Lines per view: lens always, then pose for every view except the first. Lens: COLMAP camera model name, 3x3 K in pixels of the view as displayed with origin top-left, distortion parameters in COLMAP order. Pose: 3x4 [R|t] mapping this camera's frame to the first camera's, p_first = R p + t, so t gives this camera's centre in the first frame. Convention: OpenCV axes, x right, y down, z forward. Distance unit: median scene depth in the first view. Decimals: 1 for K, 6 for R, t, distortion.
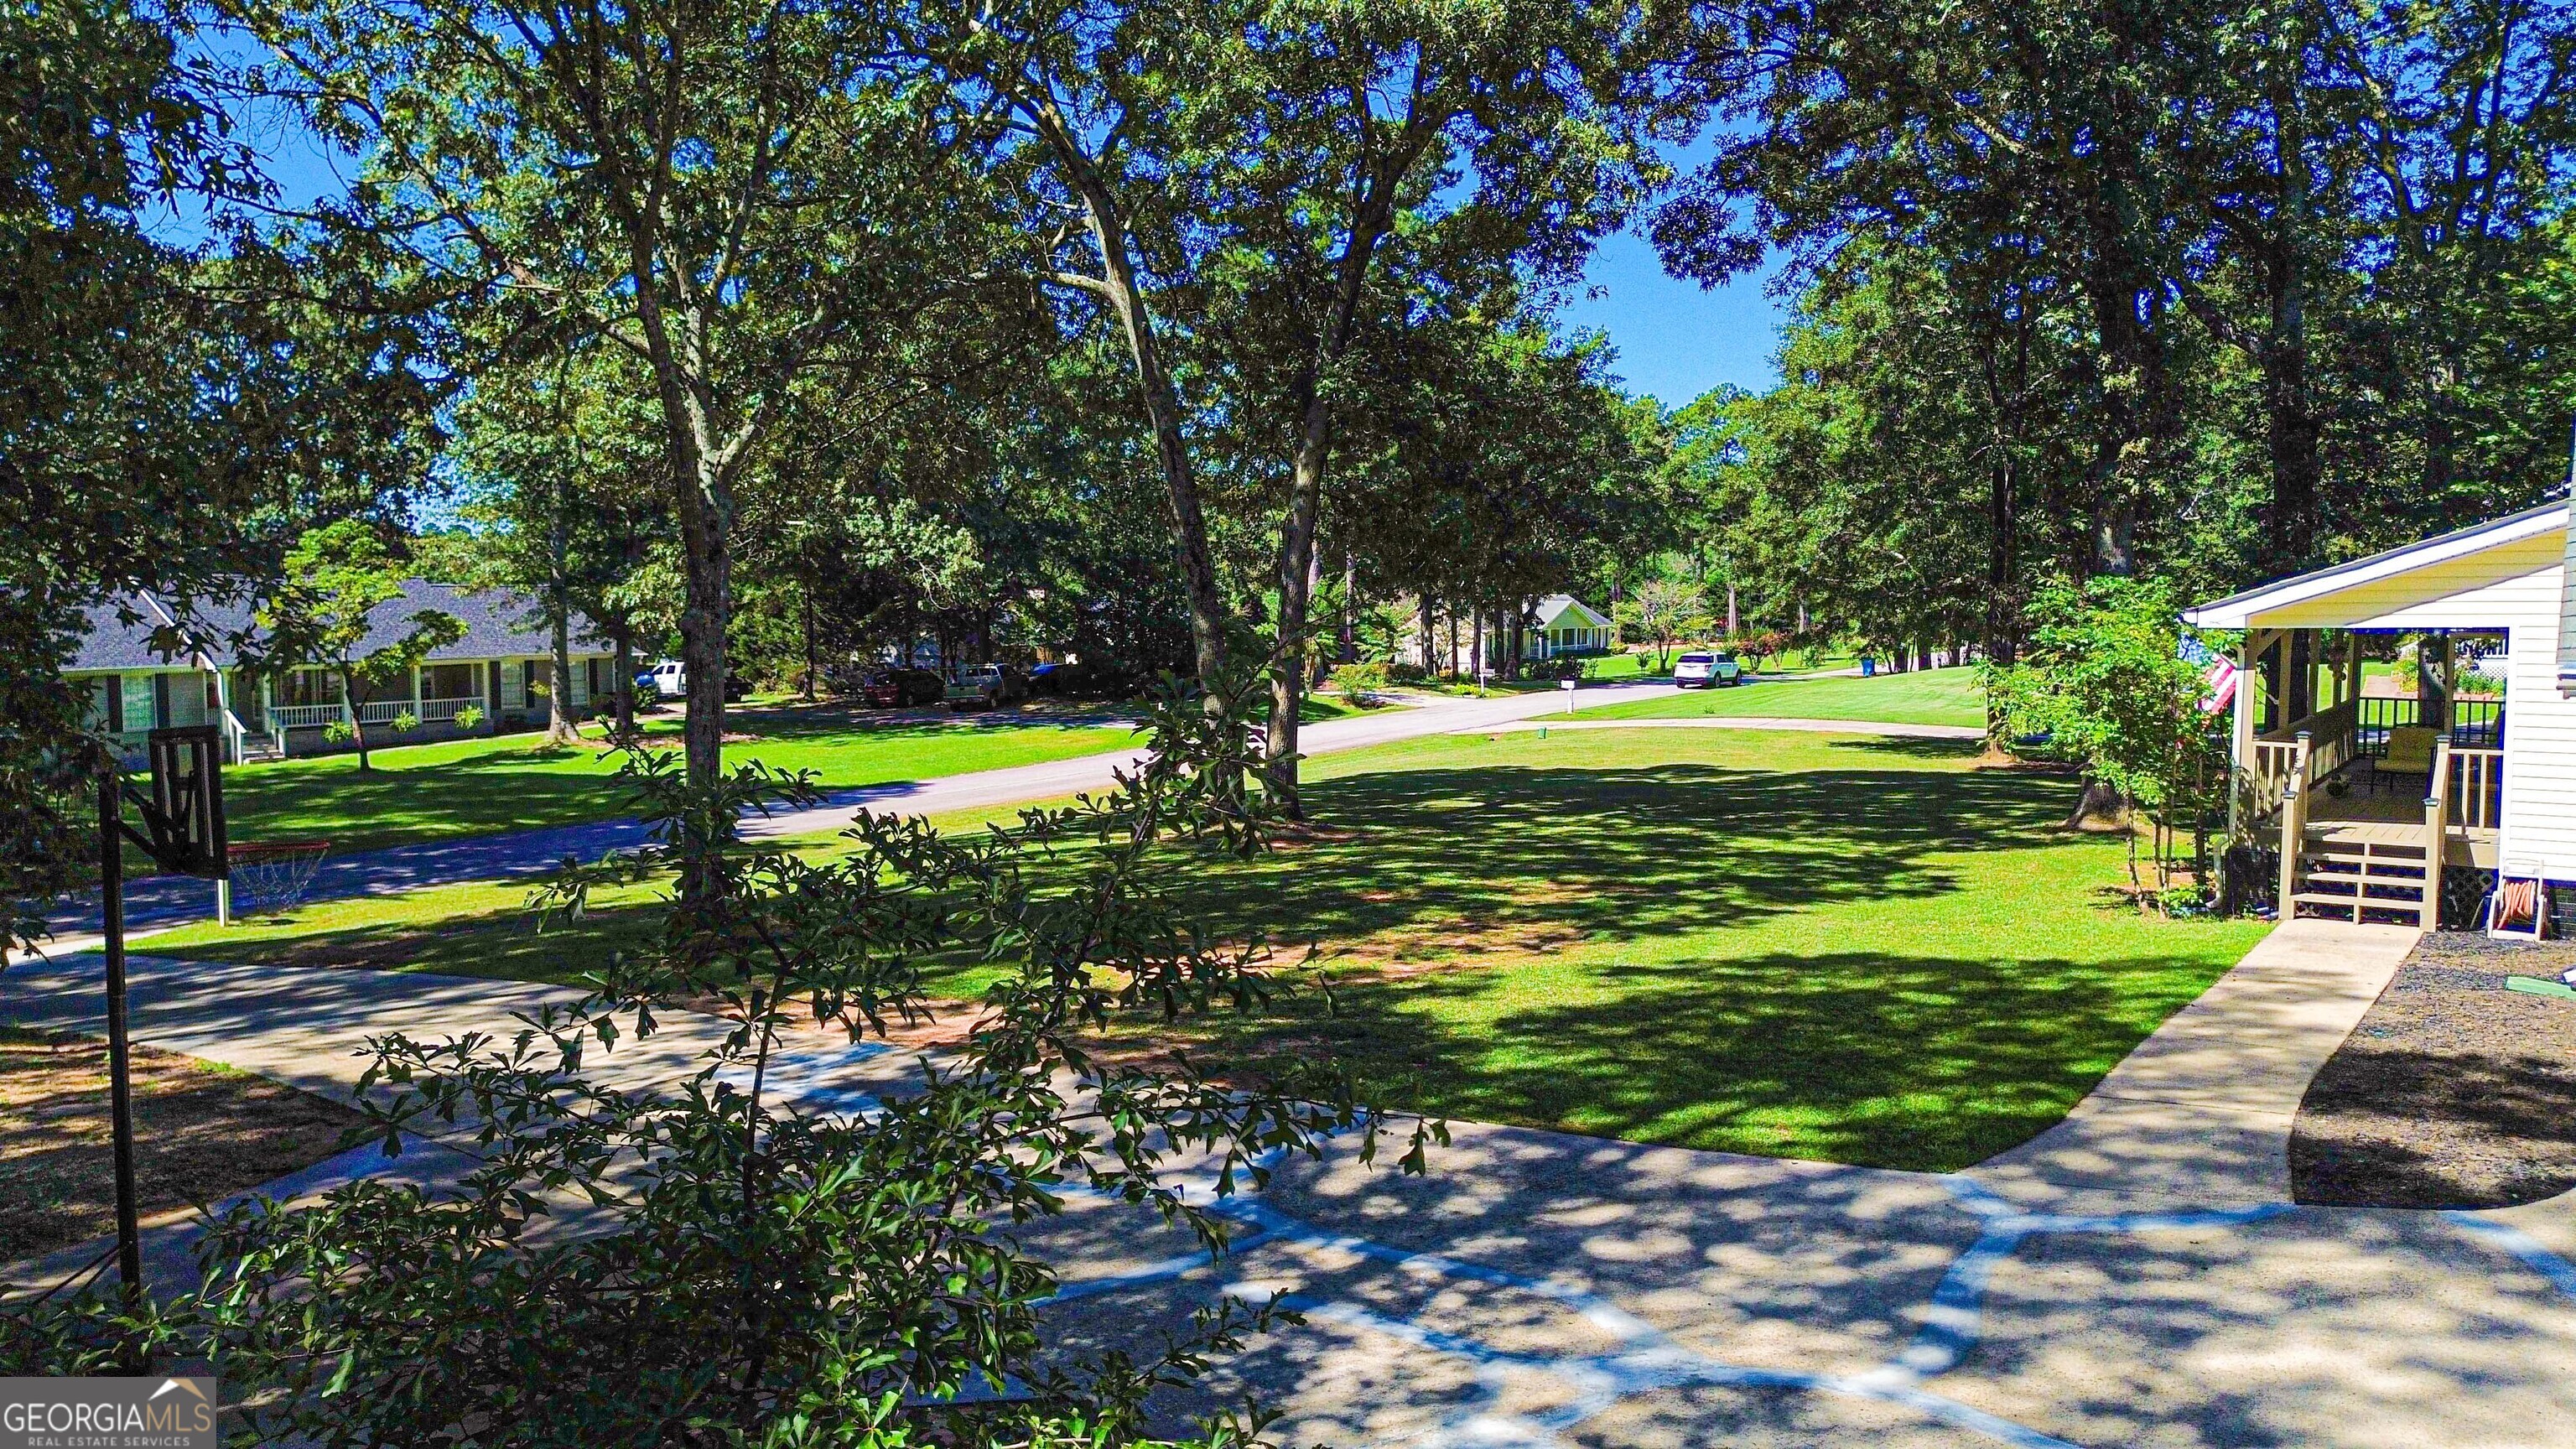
lens RADIAL K [[1824.4, 0, 1286.7], [0, 1824.4, 721.8], [0, 0, 1]] dist [0.075864, -0.076501]
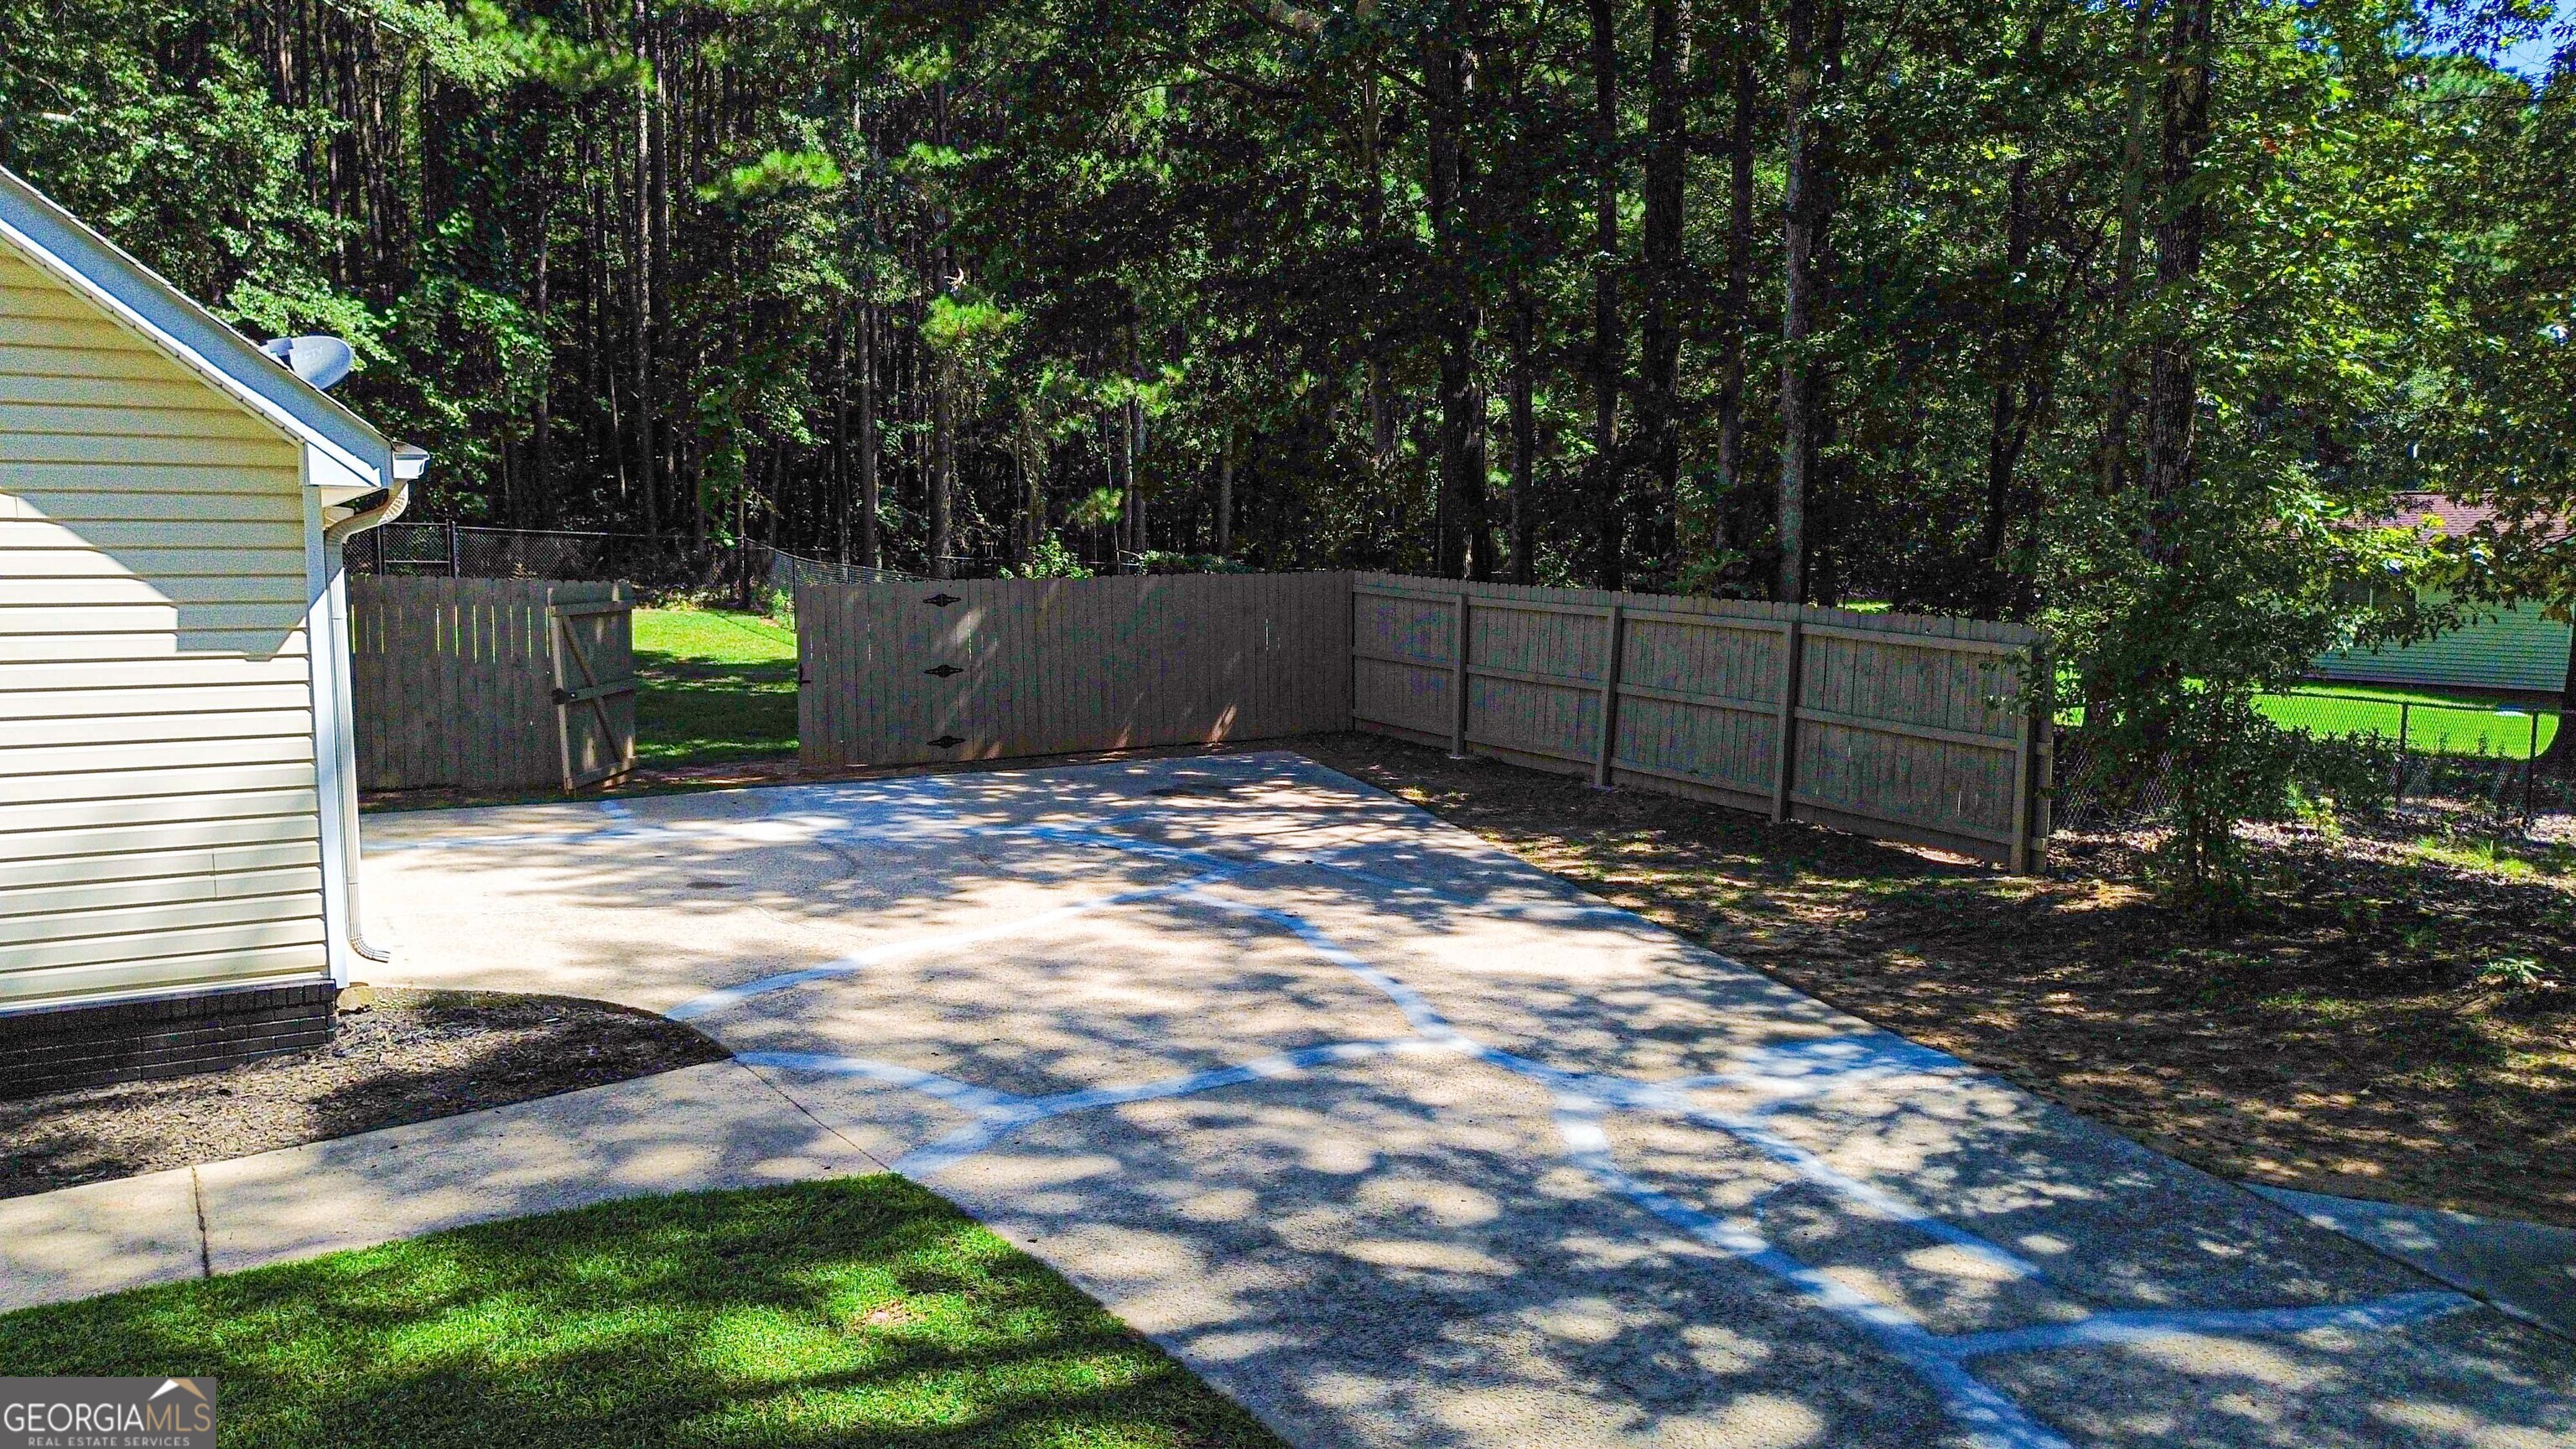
lens RADIAL K [[1824.4, 0, 1277.9], [0, 1824.4, 733.6], [0, 0, 1]] dist [0.075864, -0.076501]
pose [[-0.908627, -0.043941, 0.415291, -0.058053], [0.026968, 0.986199, 0.163351, -0.027683], [-0.416737, 0.159625, -0.894902, 1.719085]]
